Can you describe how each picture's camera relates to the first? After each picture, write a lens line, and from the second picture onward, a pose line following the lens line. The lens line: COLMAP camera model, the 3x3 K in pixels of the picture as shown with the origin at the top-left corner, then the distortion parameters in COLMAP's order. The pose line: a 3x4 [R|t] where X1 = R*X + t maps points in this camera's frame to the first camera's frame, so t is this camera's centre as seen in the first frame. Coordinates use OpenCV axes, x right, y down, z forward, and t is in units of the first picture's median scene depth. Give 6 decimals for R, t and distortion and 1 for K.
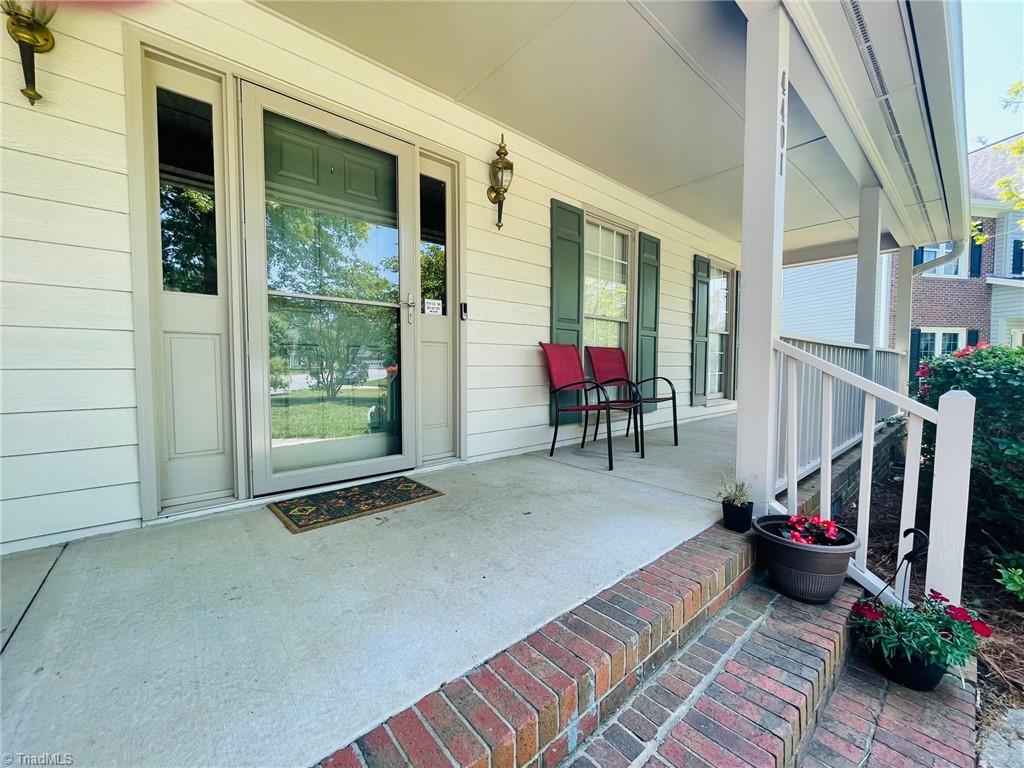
lens RADIAL K [[411.5, 0, 512.0], [0, 411.5, 384.0], [0, 0, 1]] dist [-0.004150, -0.000440]
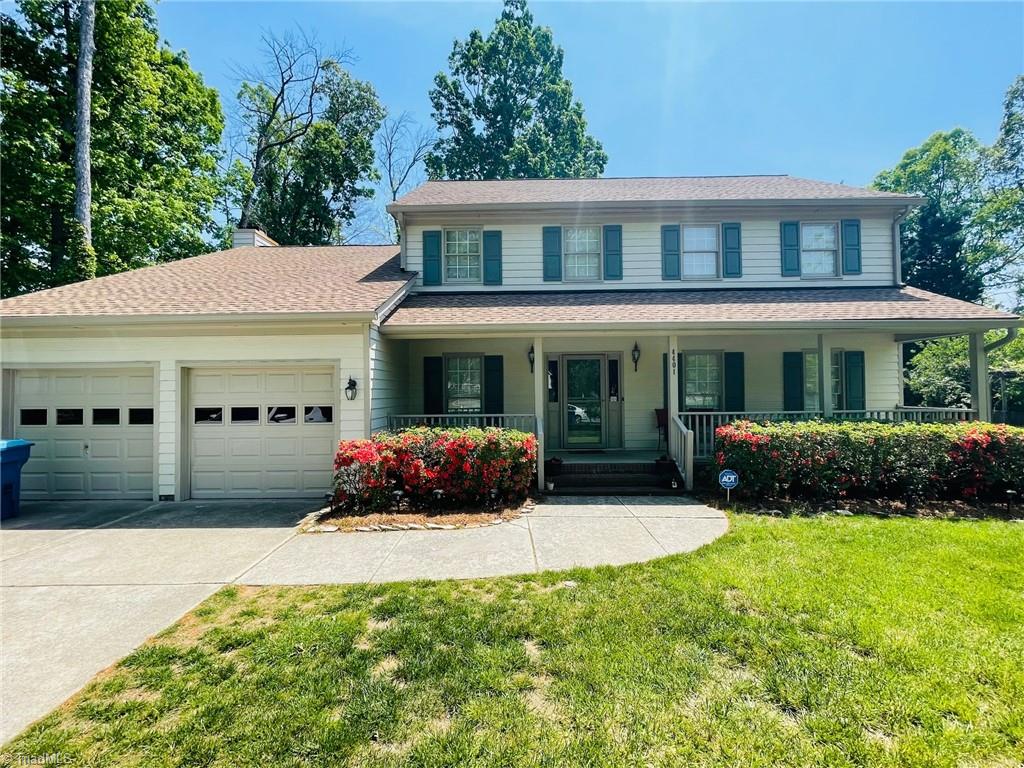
lens RADIAL K [[454.0, 0, 512.0], [0, 454.0, 384.0], [0, 0, 1]] dist [0.001869, 0.000032]
pose [[0.741591, -0.026252, -0.670339, 1.516317], [-0.020988, 0.997837, -0.062296, -0.065076], [0.670524, 0.060267, 0.739436, -2.040760]]
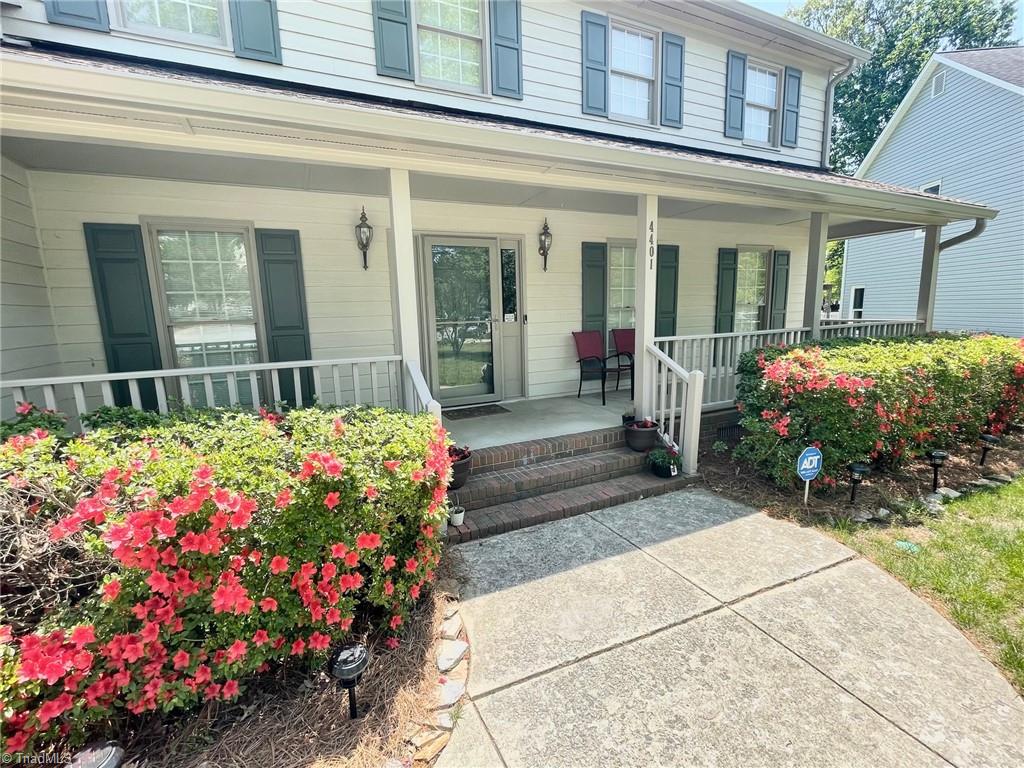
lens RADIAL K [[454.0, 0, 512.0], [0, 454.0, 384.0], [0, 0, 1]] dist [0.001869, 0.000032]
pose [[0.958440, 0.014452, -0.284927, 0.404315], [0.017582, 0.993826, 0.109548, -0.108471], [0.284751, -0.110005, 0.952269, -0.985149]]
